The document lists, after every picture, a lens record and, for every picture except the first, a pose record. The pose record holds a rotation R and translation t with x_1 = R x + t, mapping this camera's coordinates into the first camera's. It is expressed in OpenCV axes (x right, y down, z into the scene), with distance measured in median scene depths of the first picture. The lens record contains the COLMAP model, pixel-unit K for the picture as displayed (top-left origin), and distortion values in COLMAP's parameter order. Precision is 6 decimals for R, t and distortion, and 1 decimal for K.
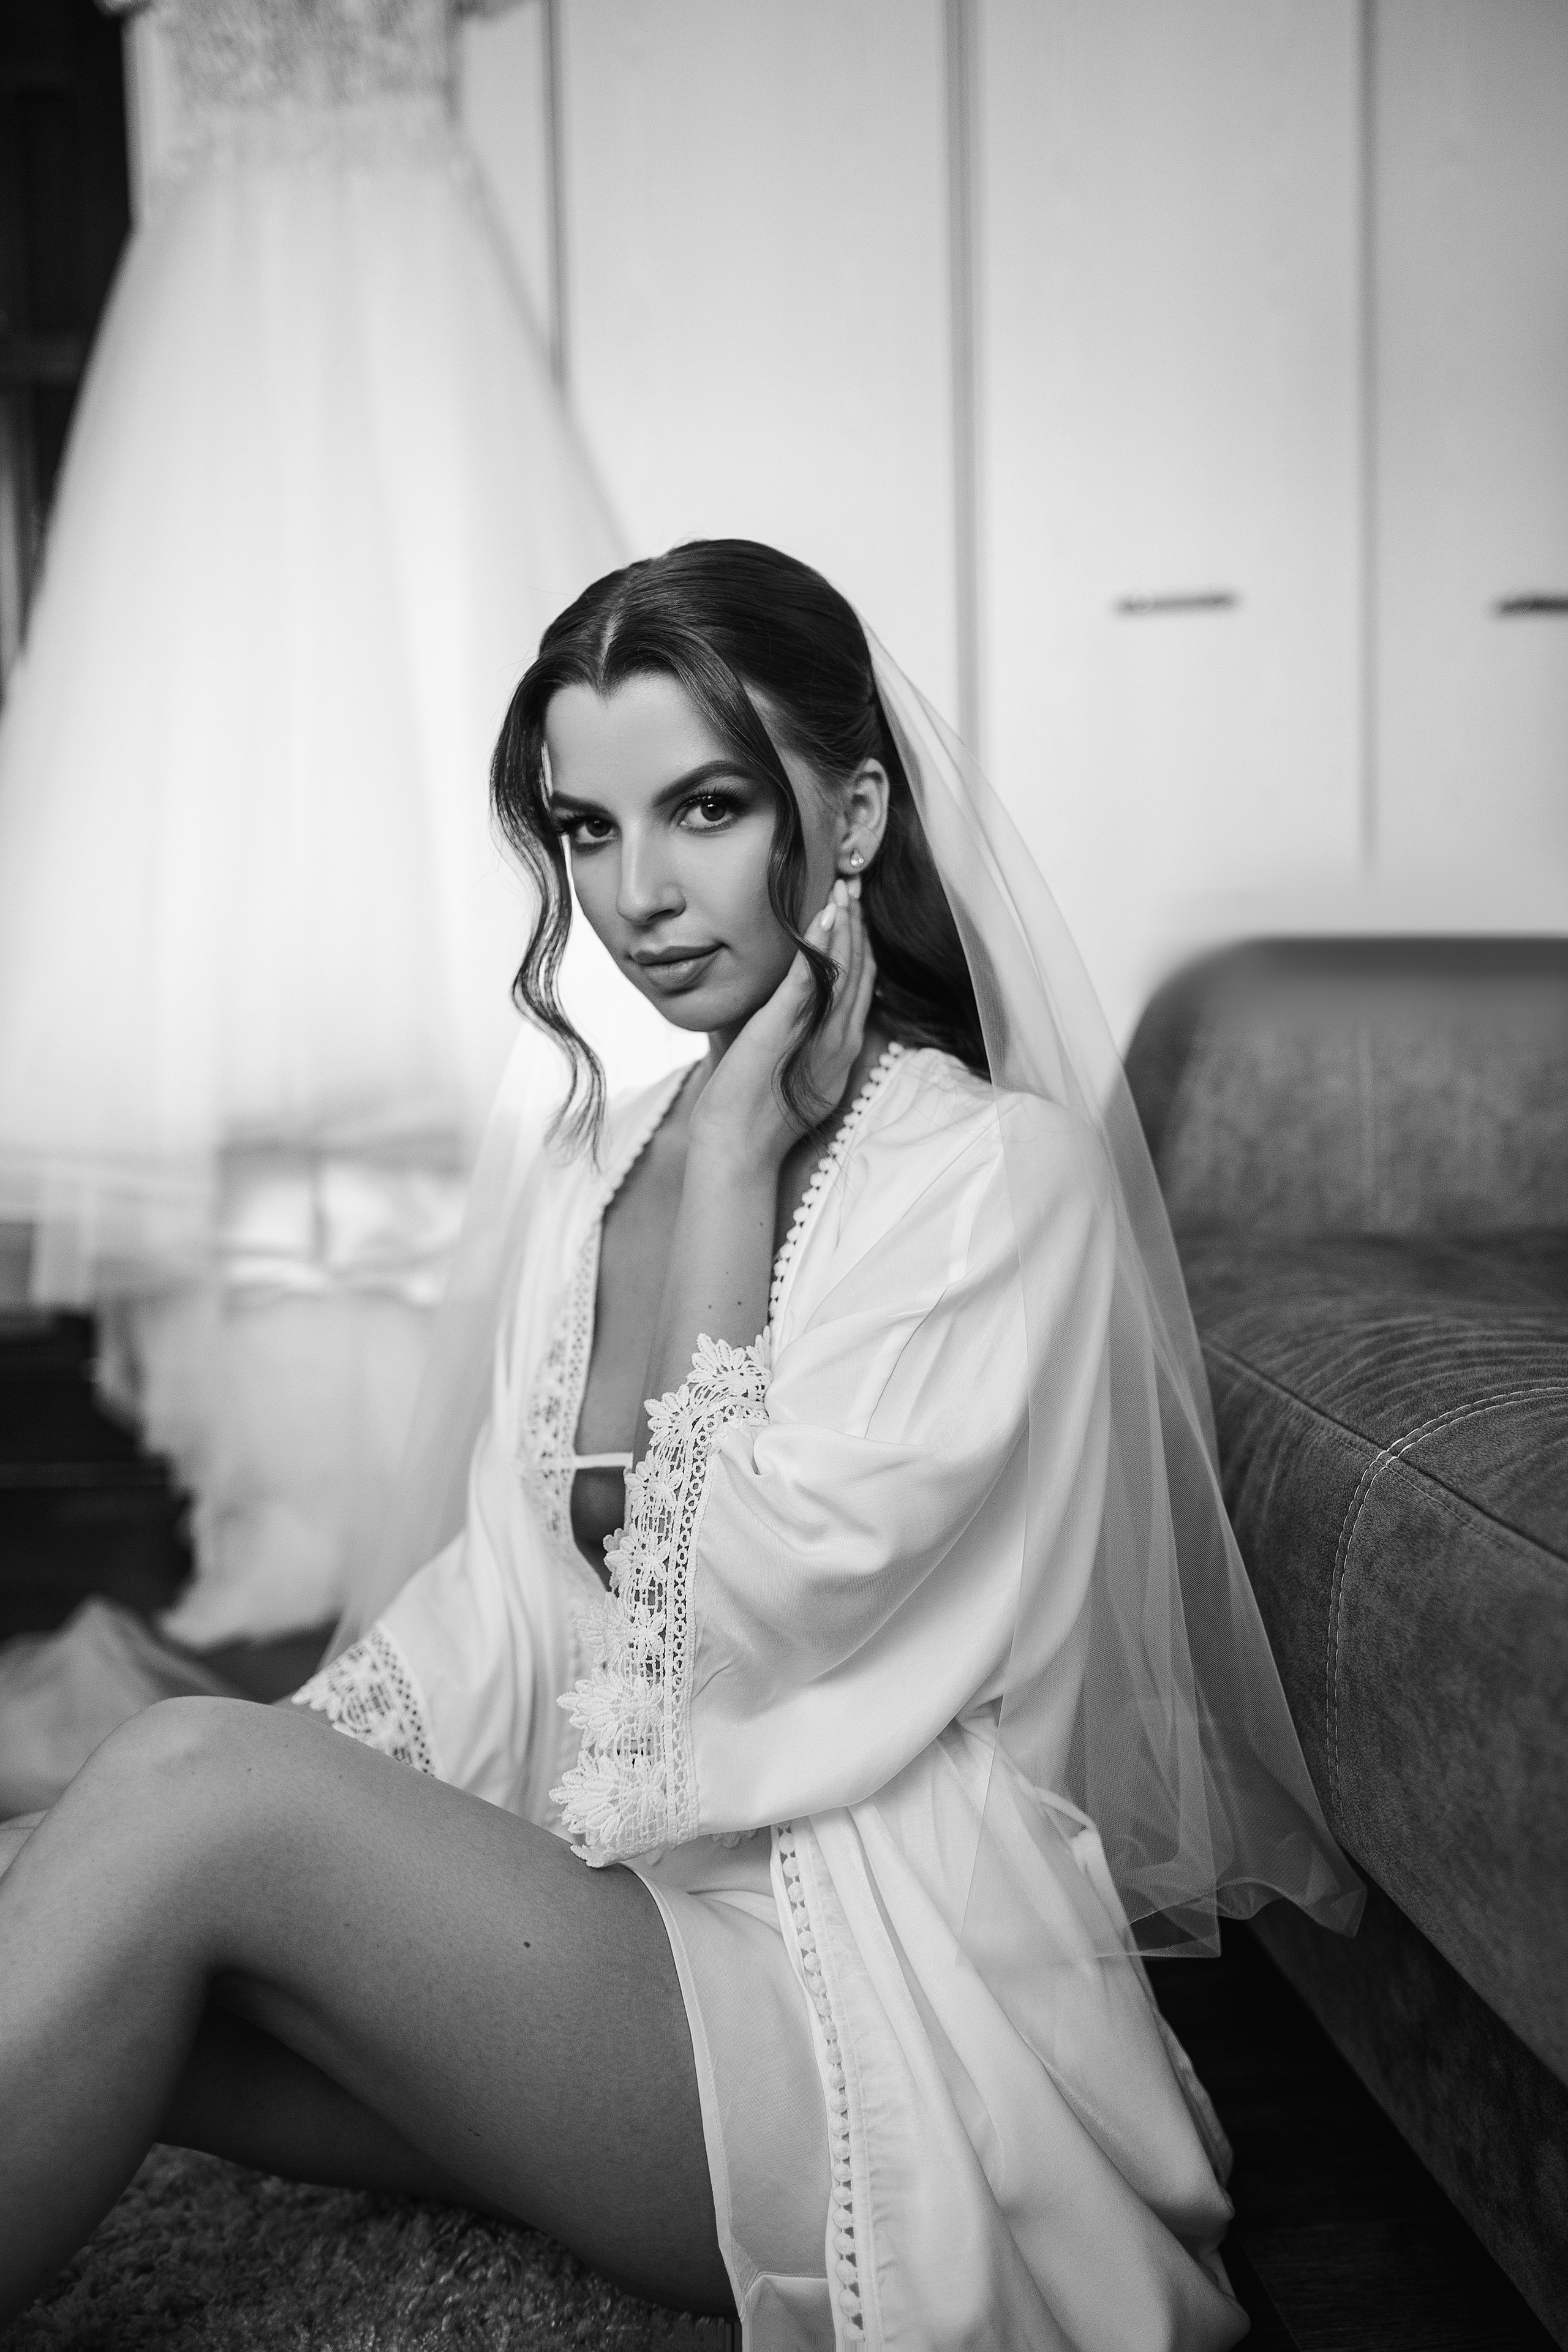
lens RADIAL K [[2440.1, 0, 701.2], [0, 2440.1, 1173.5], [0, 0, 1]] dist [0.180758, -0.331404]
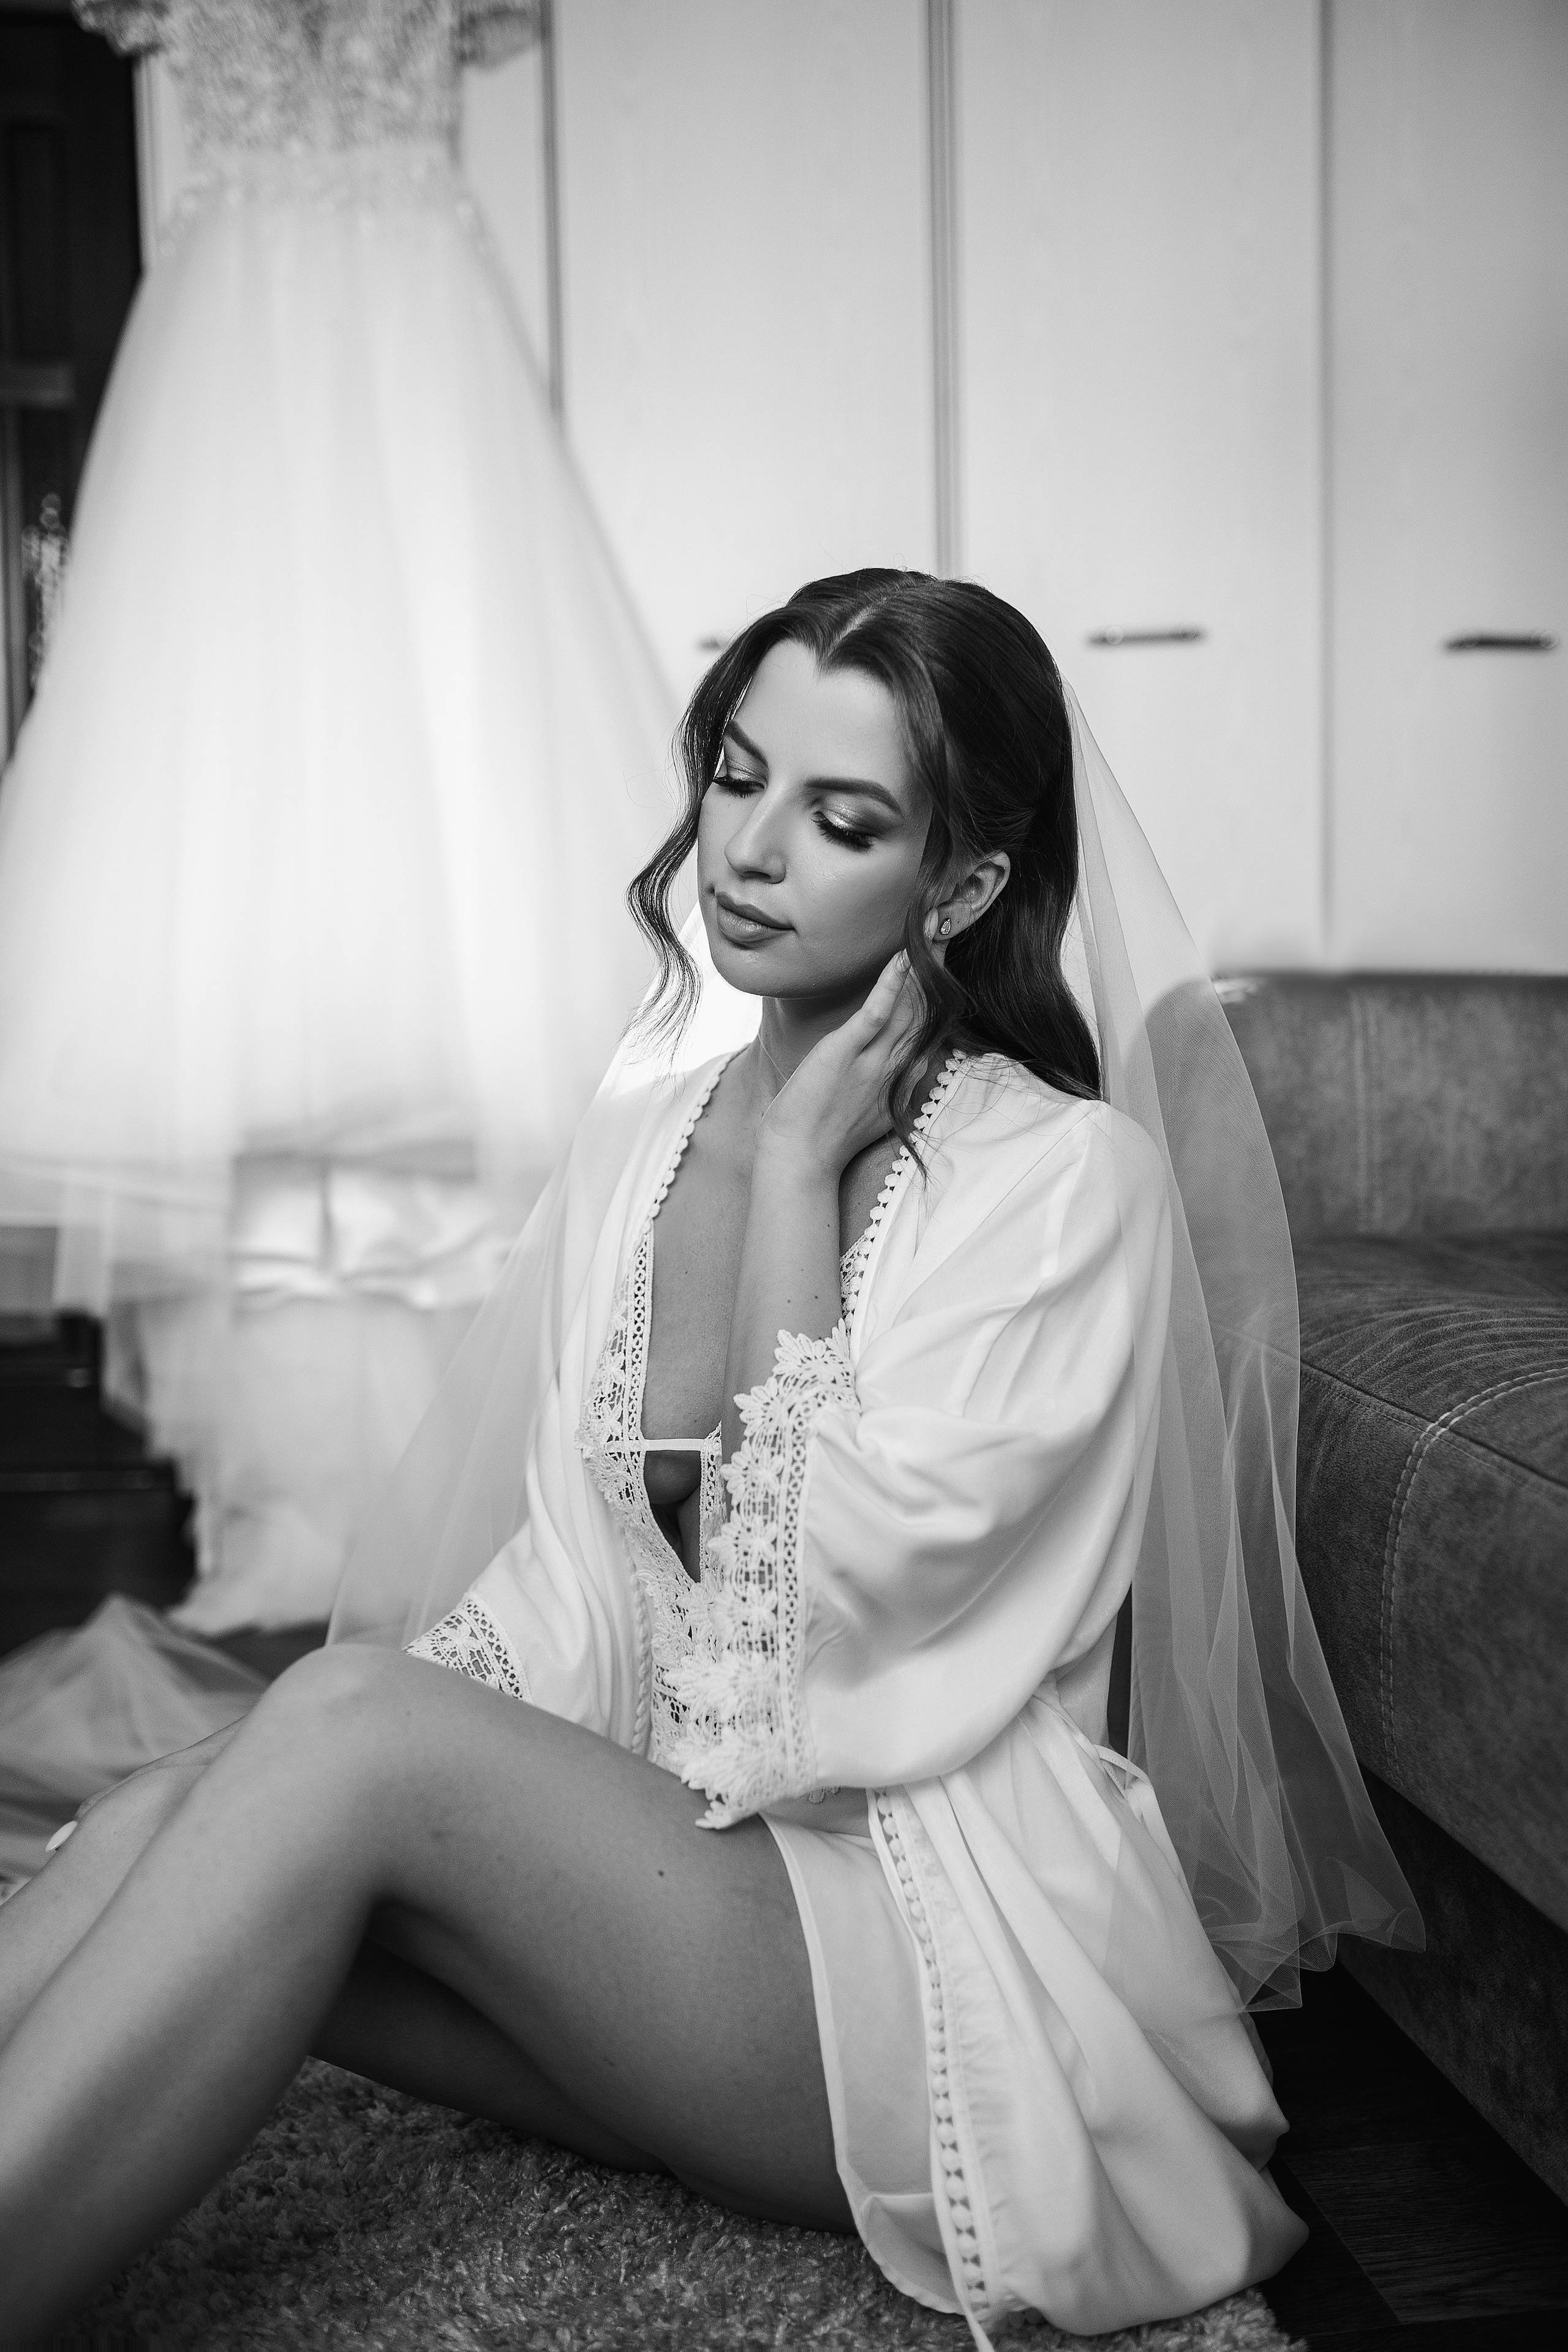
lens RADIAL K [[2440.1, 0, 701.2], [0, 2440.1, 1173.5], [0, 0, 1]] dist [0.180758, -0.331404]
pose [[0.999177, 0.001743, 0.040521, -0.082425], [-0.001400, 0.999963, -0.008472, 0.010324], [-0.040535, 0.008409, 0.999143, -0.071897]]
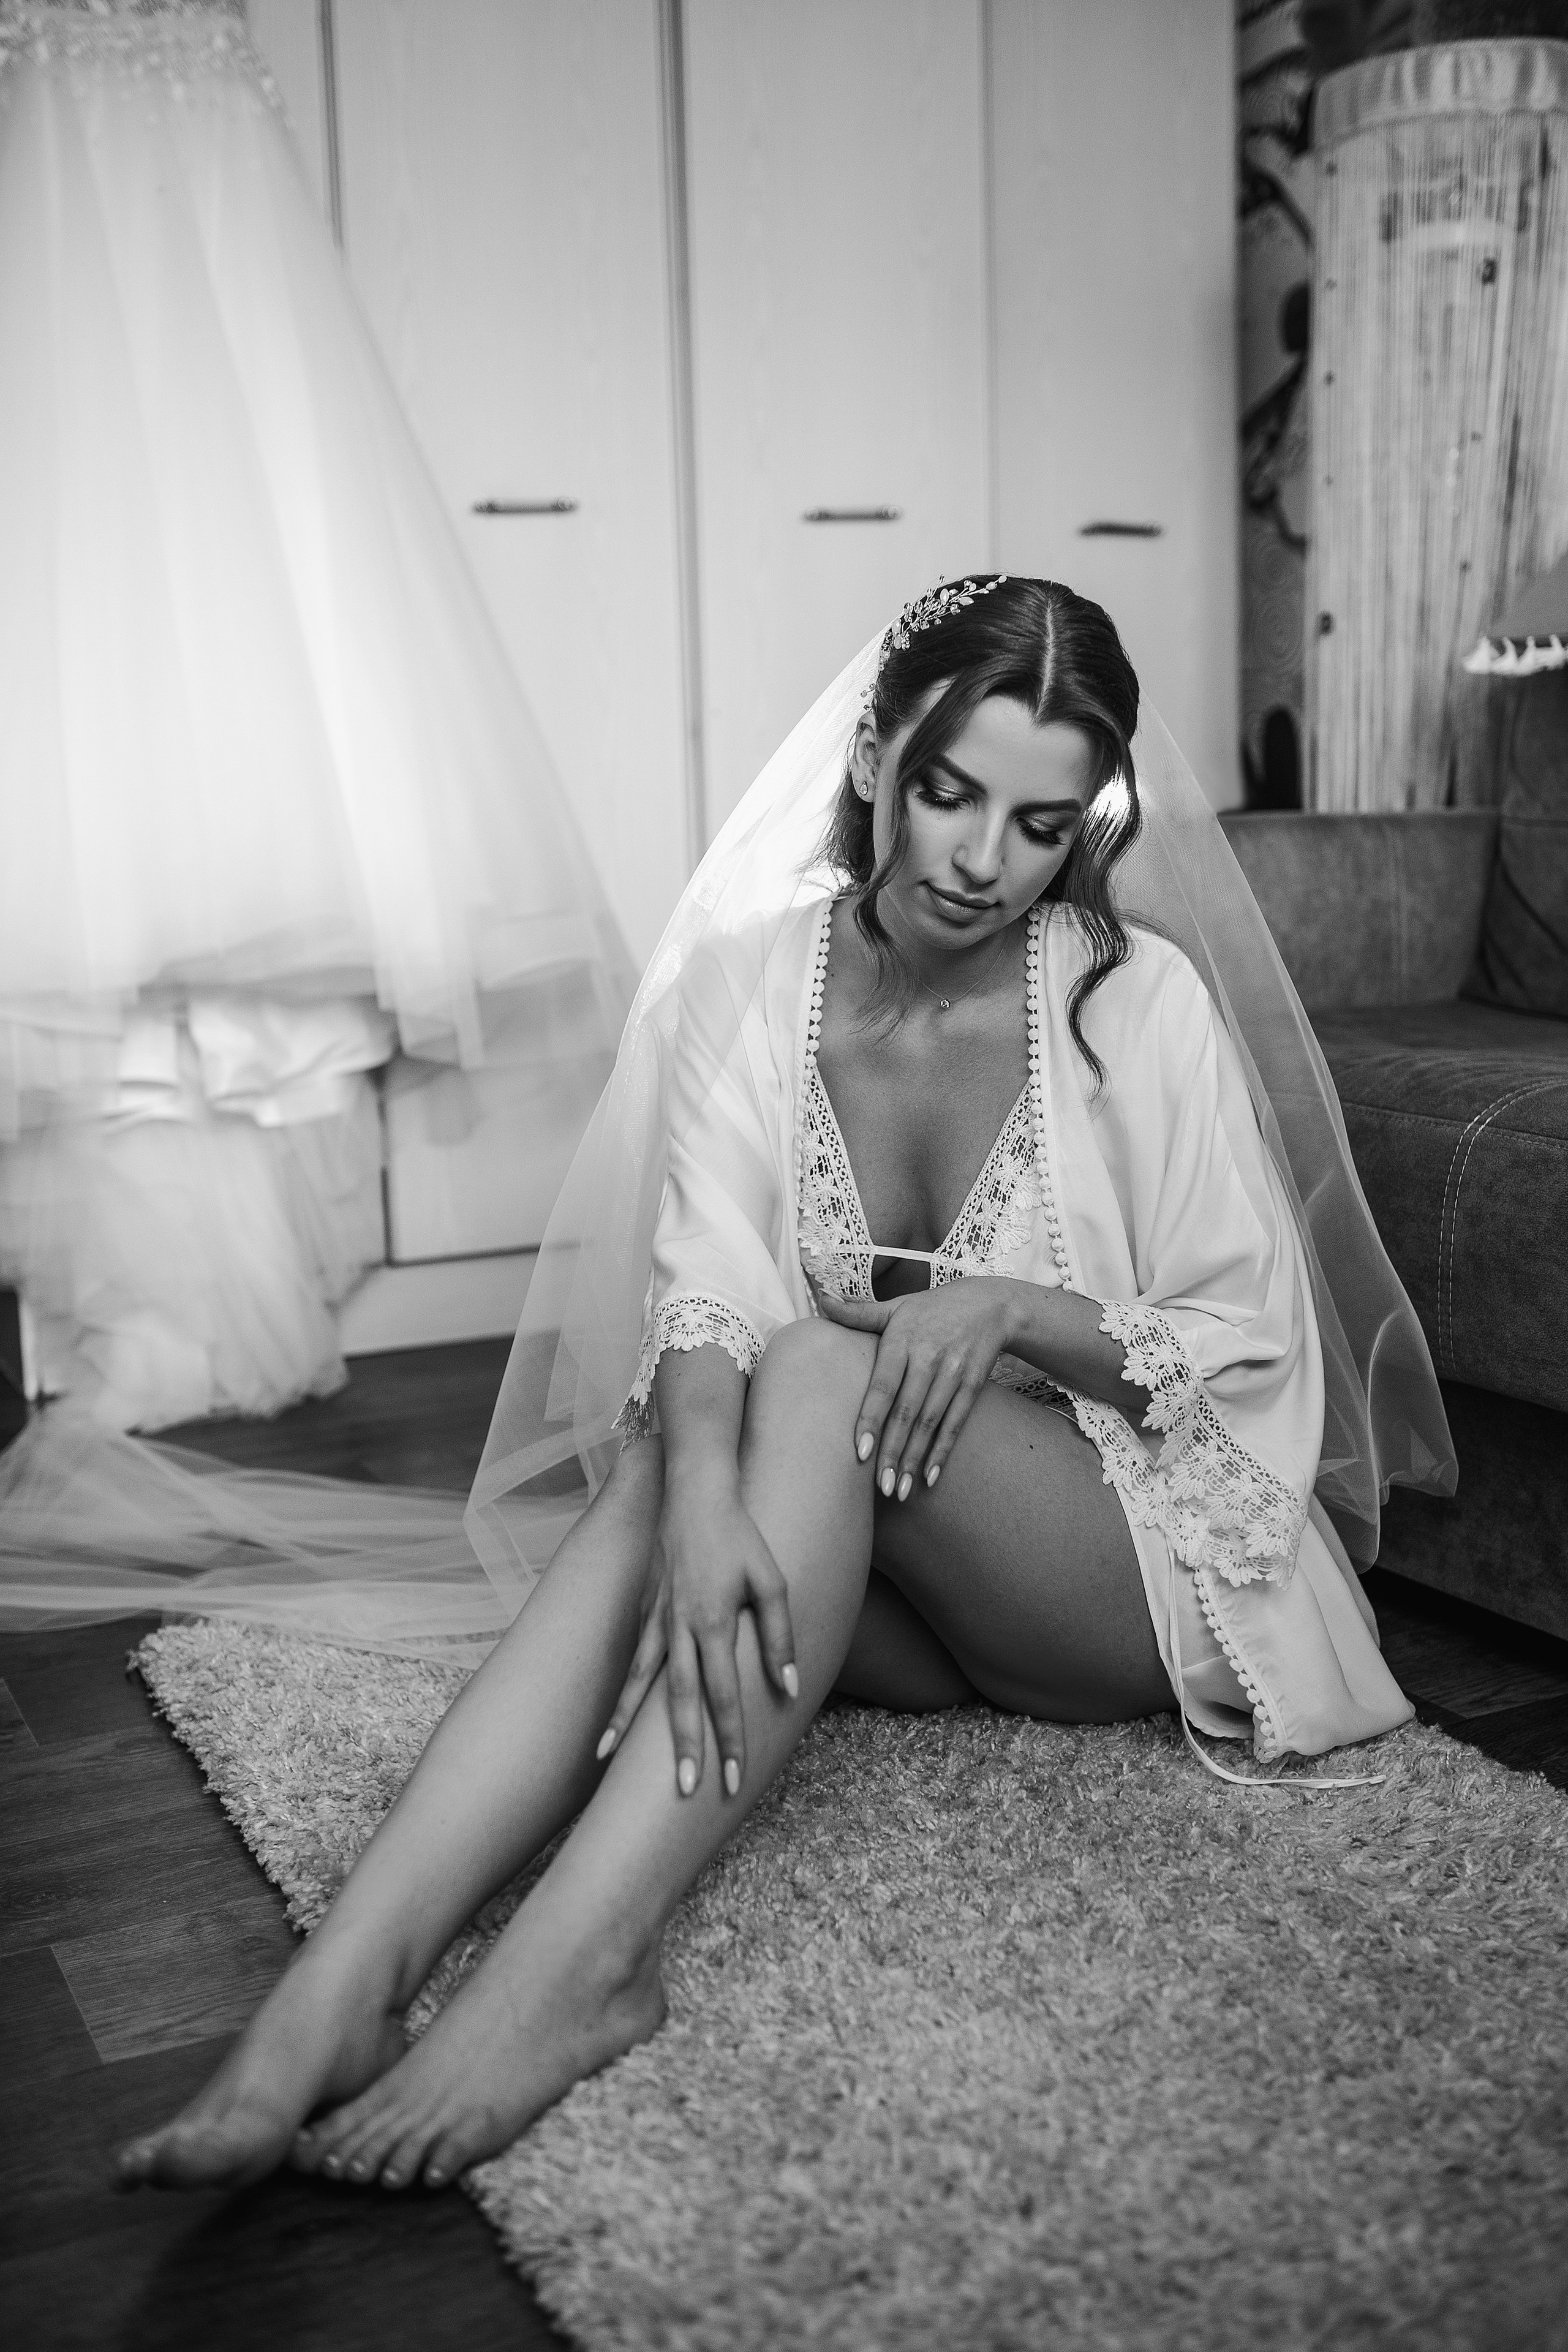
lens RADIAL K [[2616.1, 0, 784.0], [0, 2616.1, 1176.0], [0, 0, 1]] dist [0.061174, -0.004255]
pose [[0.929649, -0.049065, 0.365165, -0.688364], [0.030735, 0.997966, 0.055843, 0.033773], [-0.367162, -0.040691, 0.929267, -0.380072]]
